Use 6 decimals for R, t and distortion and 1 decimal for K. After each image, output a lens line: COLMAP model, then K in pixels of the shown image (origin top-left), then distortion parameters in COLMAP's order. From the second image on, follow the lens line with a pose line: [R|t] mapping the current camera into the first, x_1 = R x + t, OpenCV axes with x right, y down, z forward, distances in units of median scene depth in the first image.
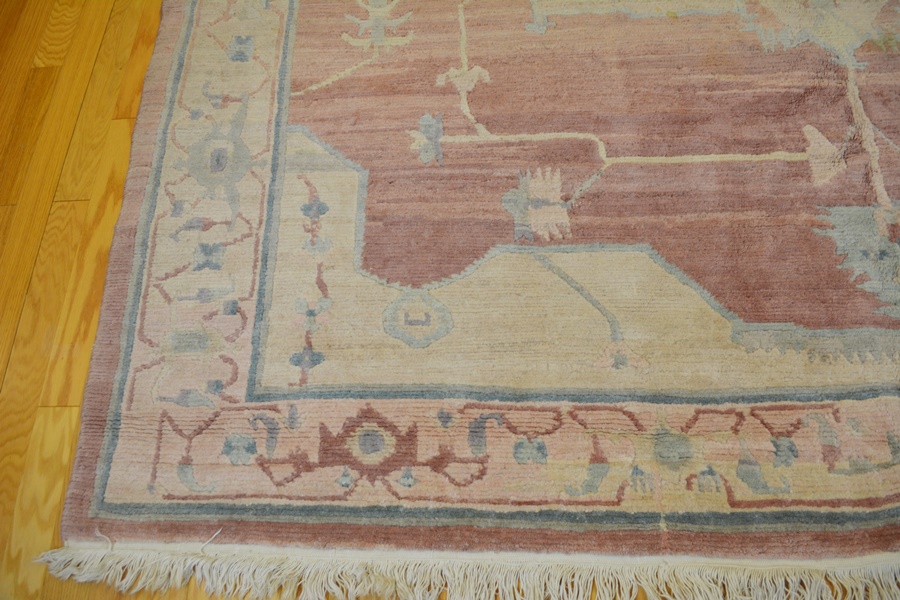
lens RADIAL K [[704.3, 0, 448.5], [0, 704.3, 300.9], [0, 0, 1]] dist [-0.083924, 0.014511]
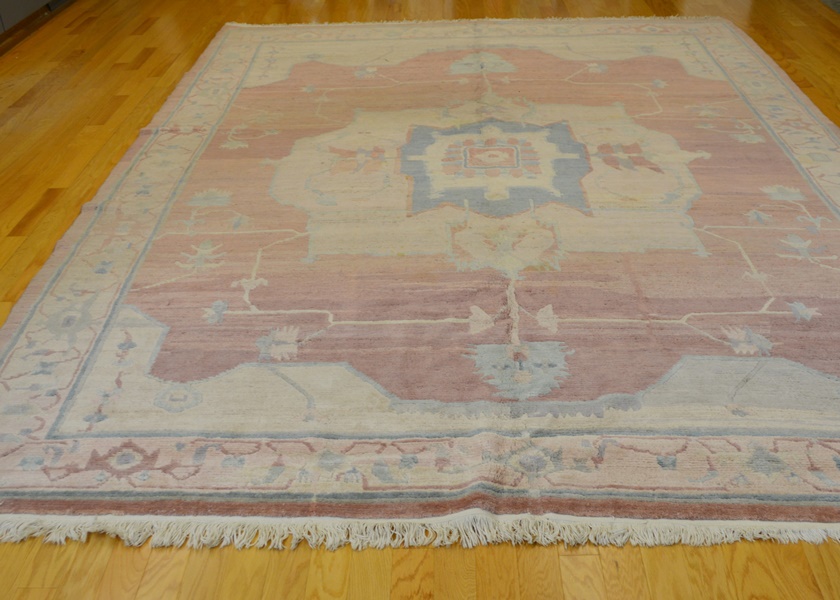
lens RADIAL K [[858.1, 0, 447.7], [0, 858.1, 324.9], [0, 0, 1]] dist [-0.084482, 0.000000]
pose [[0.998241, 0.040537, 0.043254, 0.410751], [-0.012644, 0.858451, -0.512739, 0.756806], [-0.057916, 0.511291, 0.857454, -0.576413]]
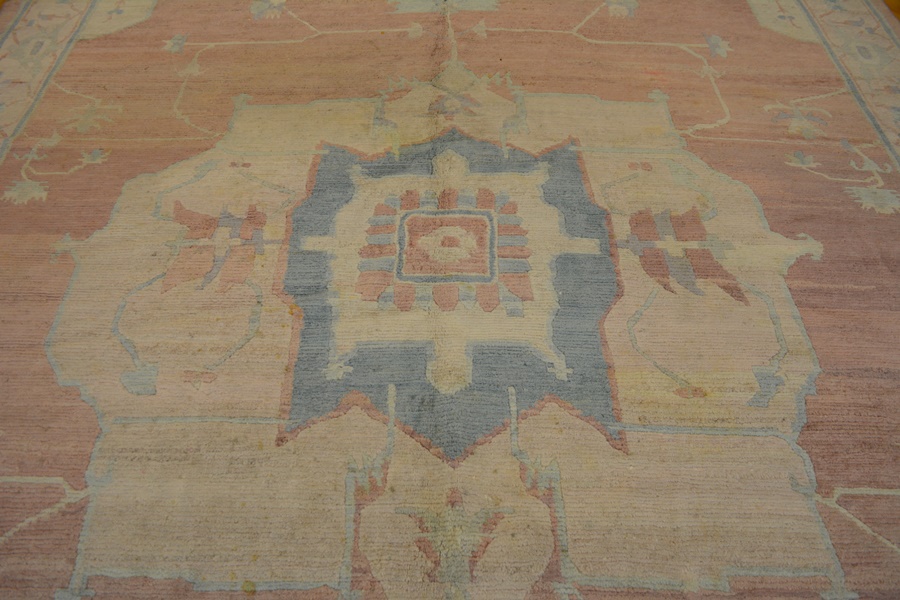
lens RADIAL K [[704.3, 0, 446.8], [0, 704.3, 314.3], [0, 0, 1]] dist [-0.083924, 0.014511]
pose [[0.996952, 0.034638, 0.069906, 0.554959], [-0.017261, 0.971762, -0.235329, -0.619689], [-0.076083, 0.233405, 0.969399, 0.227986]]
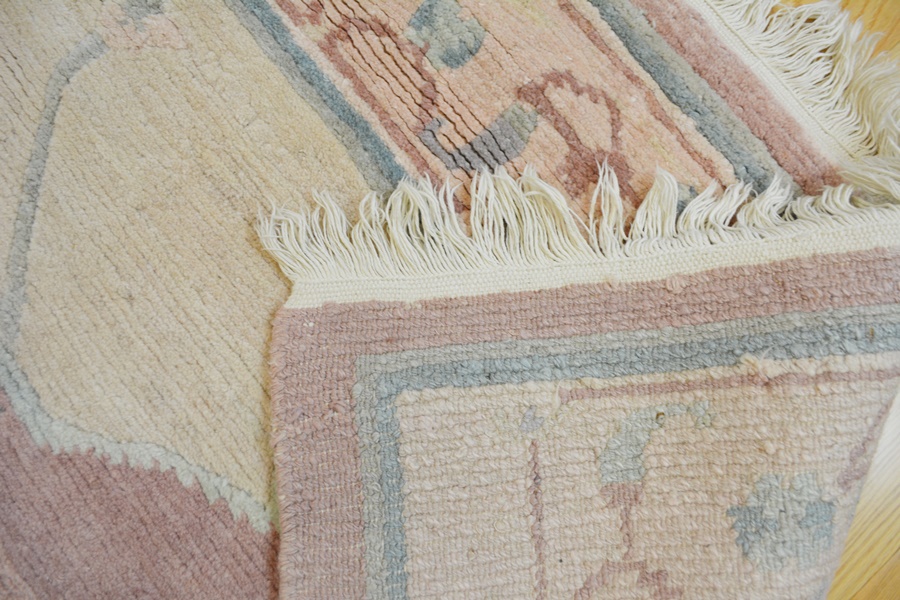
lens RADIAL K [[704.3, 0, 451.1], [0, 704.3, 301.3], [0, 0, 1]] dist [-0.083924, 0.014511]
pose [[-0.654123, -0.732591, 0.188239, -0.077772], [0.704160, -0.498924, 0.505207, -0.072352], [-0.276193, 0.463018, 0.842219, 0.631052]]
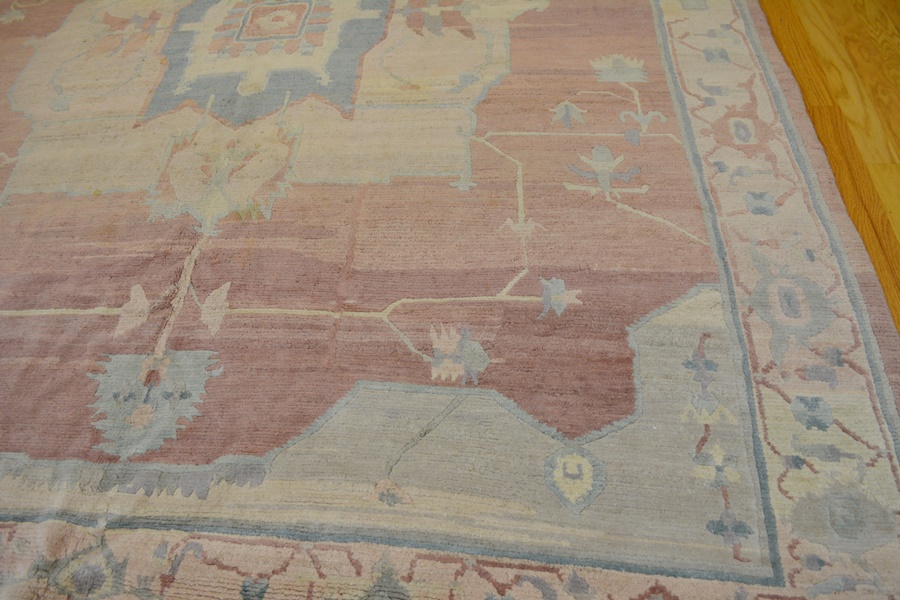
lens RADIAL K [[704.3, 0, 449.5], [0, 704.3, 303.8], [0, 0, 1]] dist [-0.083924, 0.014511]
pose [[0.998947, 0.020670, -0.040948, 1.156158], [-0.028556, 0.978862, -0.202519, -0.002198], [0.035896, 0.203475, 0.978422, -0.127109]]
